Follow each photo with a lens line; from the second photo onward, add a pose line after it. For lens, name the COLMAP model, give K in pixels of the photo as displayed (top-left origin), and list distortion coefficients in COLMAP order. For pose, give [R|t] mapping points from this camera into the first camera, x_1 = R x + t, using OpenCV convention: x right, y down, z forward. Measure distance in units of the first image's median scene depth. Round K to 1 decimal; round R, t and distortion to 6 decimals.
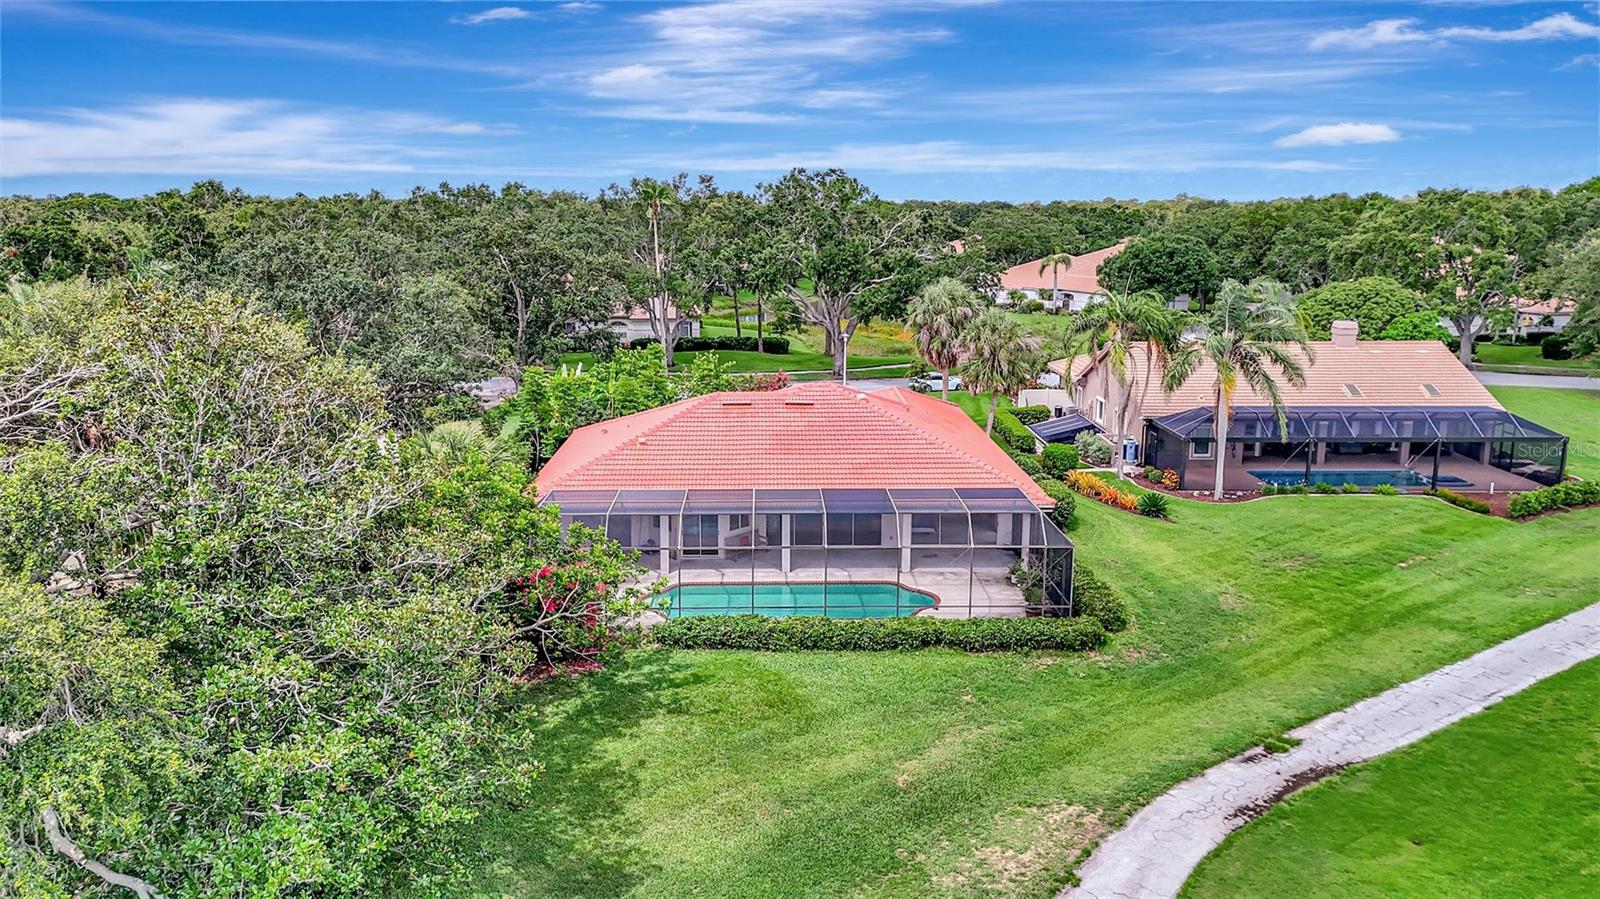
lens RADIAL K [[1172.5, 0, 800.0], [0, 1172.5, 449.5], [0, 0, 1]] dist [0.010638, 0.002042]
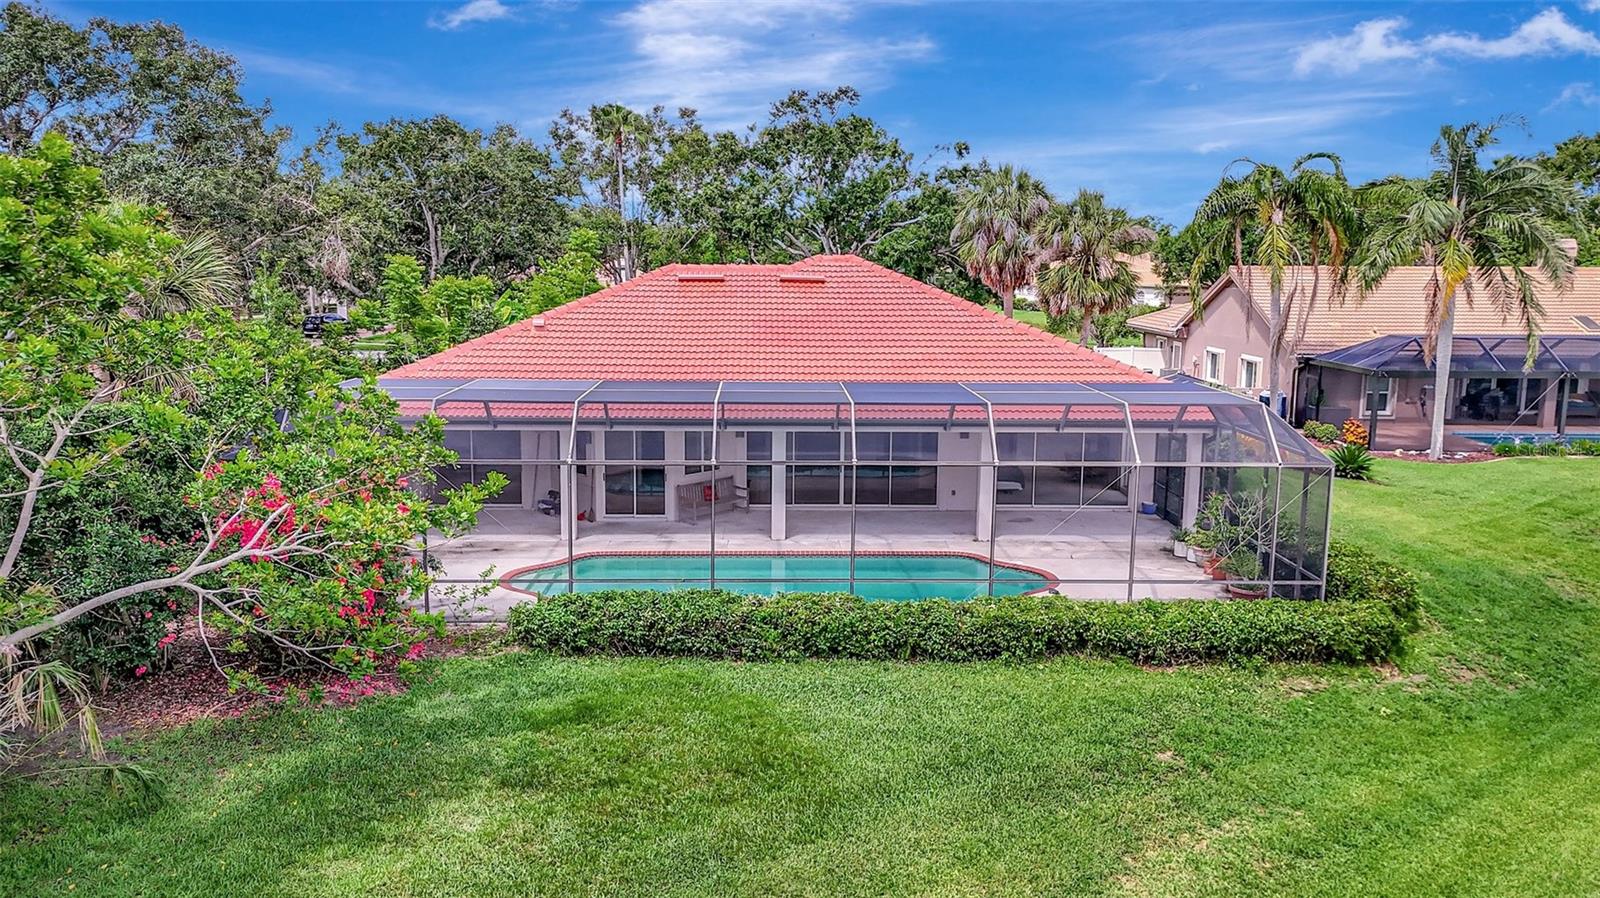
lens RADIAL K [[1208.7, 0, 800.0], [0, 1208.7, 449.0], [0, 0, 1]] dist [0.003978, -0.003429]
pose [[0.999978, 0.006578, 0.000765, -0.002369], [-0.006536, 0.998887, -0.046704, 0.105823], [-0.001071, 0.046698, 0.998908, 0.482803]]
